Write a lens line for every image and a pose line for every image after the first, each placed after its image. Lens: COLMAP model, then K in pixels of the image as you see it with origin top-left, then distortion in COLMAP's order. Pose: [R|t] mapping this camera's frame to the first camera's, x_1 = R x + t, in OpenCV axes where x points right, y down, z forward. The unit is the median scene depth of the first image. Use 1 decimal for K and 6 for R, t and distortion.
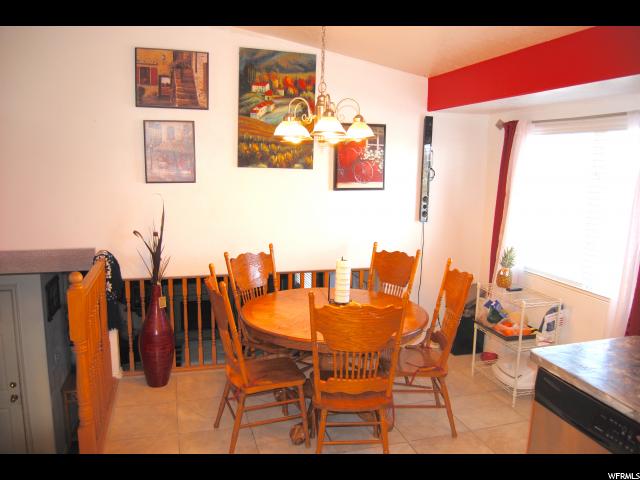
lens RADIAL K [[519.0, 0, 320.5], [0, 519.0, 238.6], [0, 0, 1]] dist [-0.056389, 0.011821]
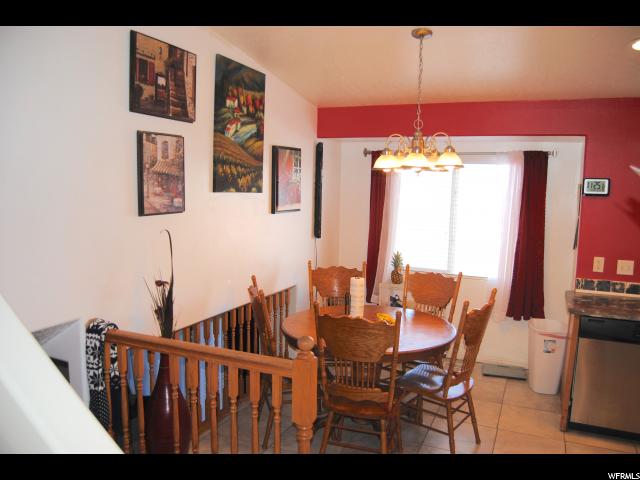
lens RADIAL K [[519.0, 0, 319.5], [0, 519.0, 243.0], [0, 0, 1]] dist [-0.056389, 0.011821]
pose [[0.634315, -0.096698, 0.767003, -0.728594], [0.118521, 0.992581, 0.027120, -0.058968], [-0.763936, 0.073703, 0.641070, 0.333866]]
